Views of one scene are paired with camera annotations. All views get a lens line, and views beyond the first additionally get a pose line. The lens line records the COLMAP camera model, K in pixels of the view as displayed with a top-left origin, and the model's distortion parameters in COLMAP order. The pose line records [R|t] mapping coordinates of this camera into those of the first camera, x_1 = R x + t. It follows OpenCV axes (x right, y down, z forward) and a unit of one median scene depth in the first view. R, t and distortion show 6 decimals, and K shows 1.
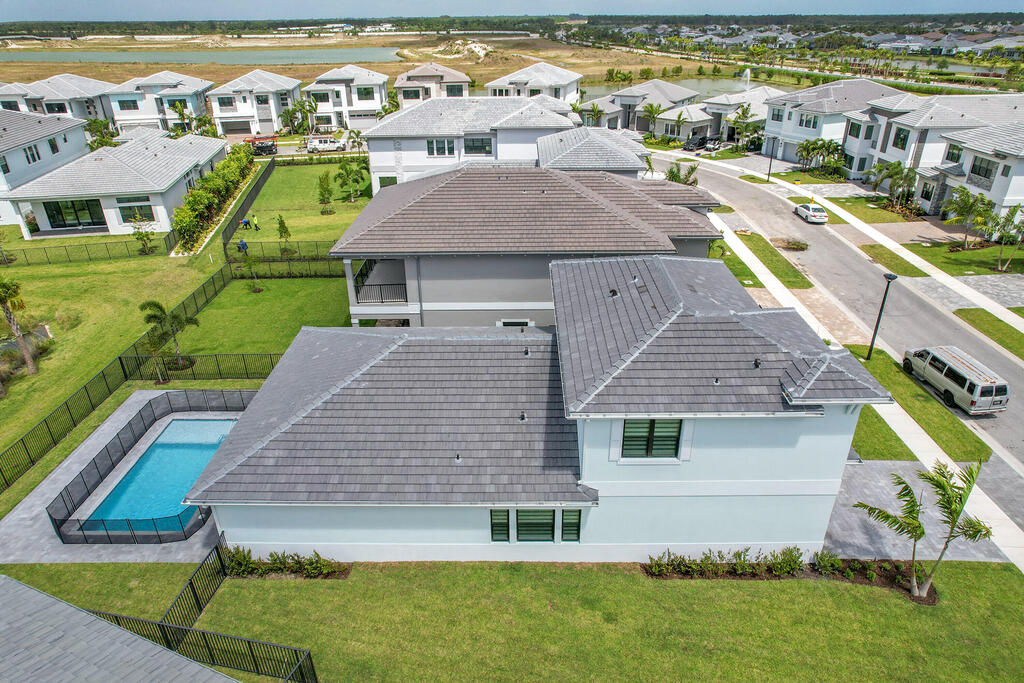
lens RADIAL K [[661.2, 0, 518.9], [0, 661.2, 332.1], [0, 0, 1]] dist [-0.074448, 0.072099]
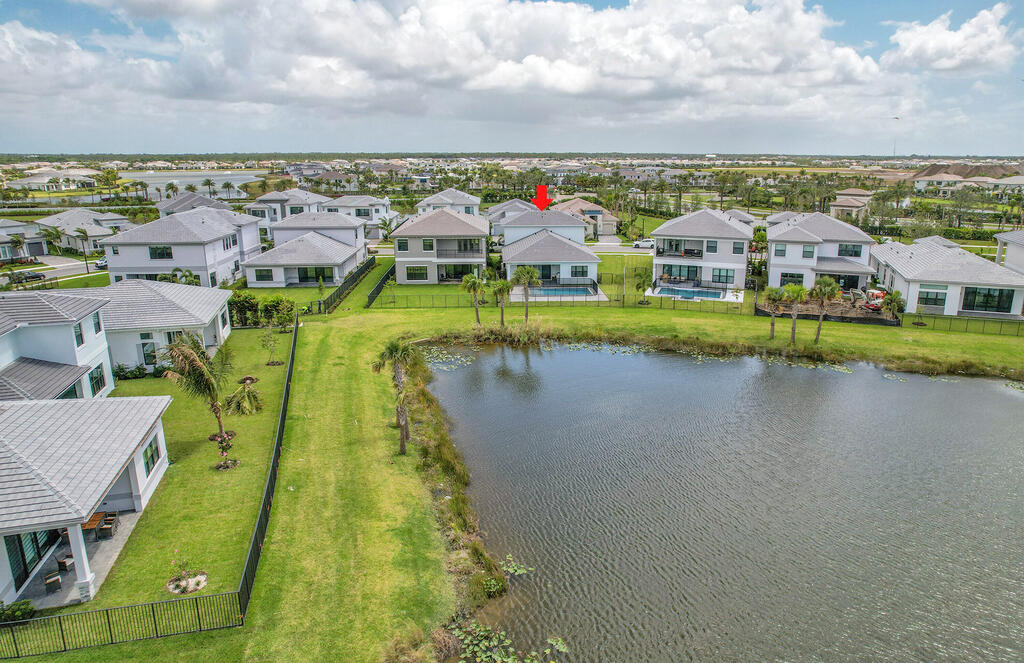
lens RADIAL K [[660.6, 0, 535.0], [0, 660.6, 290.8], [0, 0, 1]] dist [-0.077137, 0.064822]
pose [[-0.075665, -0.197683, 0.977341, -1.495851], [0.434037, 0.875894, 0.210766, -0.204571], [-0.897712, 0.440150, 0.019527, 0.449028]]
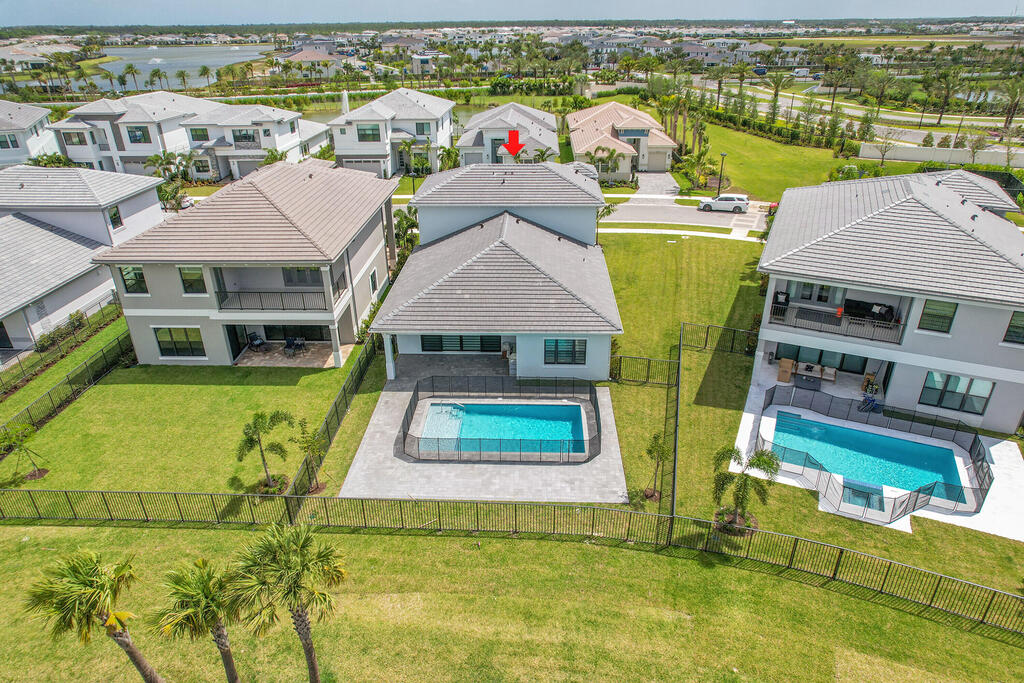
lens RADIAL K [[652.7, 0, 516.8], [0, 652.7, 341.1], [0, 0, 1]] dist [-0.074334, 0.071516]
pose [[0.026783, -0.439497, 0.897845, -0.635469], [0.443746, 0.810051, 0.383284, -0.142427], [-0.895752, 0.388150, 0.216721, 0.291101]]
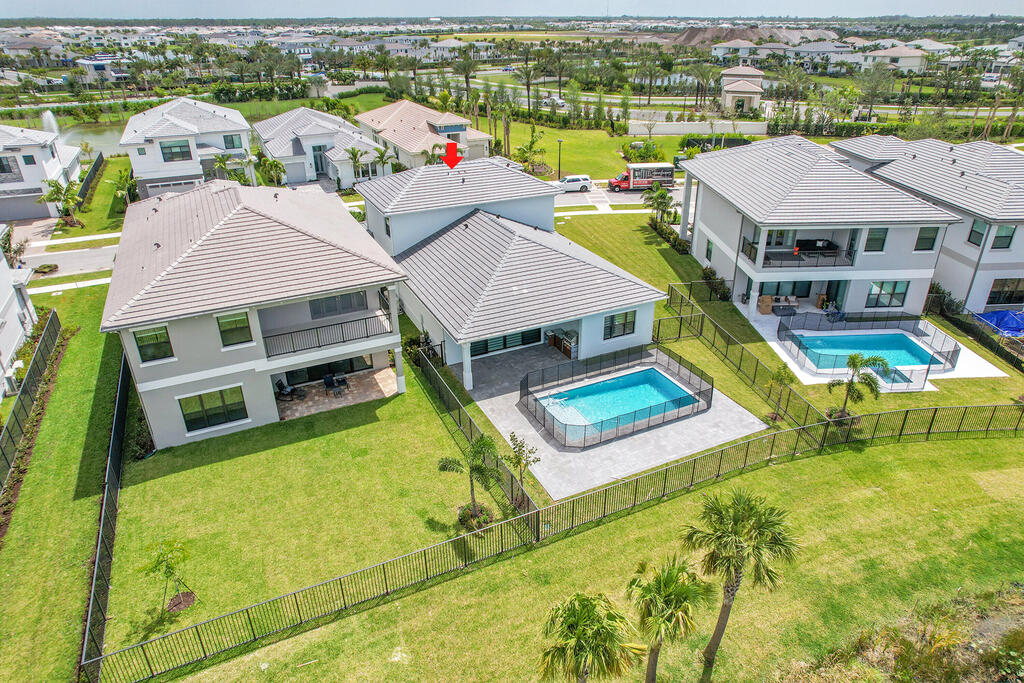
lens RADIAL K [[653.9, 0, 526.5], [0, 653.9, 341.7], [0, 0, 1]] dist [-0.066341, 0.058213]
pose [[-0.452883, -0.394376, 0.799603, -0.592342], [0.393585, 0.716293, 0.576207, -0.271027], [-0.799992, 0.575666, -0.169177, 0.549413]]
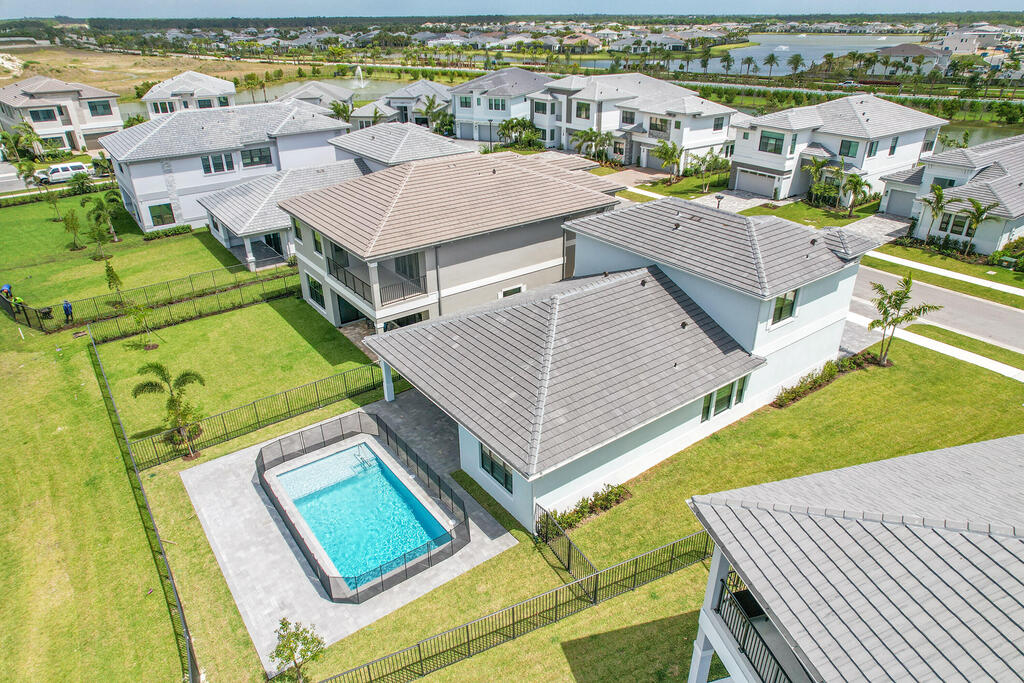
lens RADIAL K [[652.7, 0, 516.8], [0, 652.7, 341.1], [0, 0, 1]] dist [-0.074334, 0.071516]
pose [[0.798045, -0.270511, 0.538468, -0.335247], [0.263396, 0.960286, 0.092052, -0.016319], [-0.541984, 0.068369, 0.837603, 0.042418]]
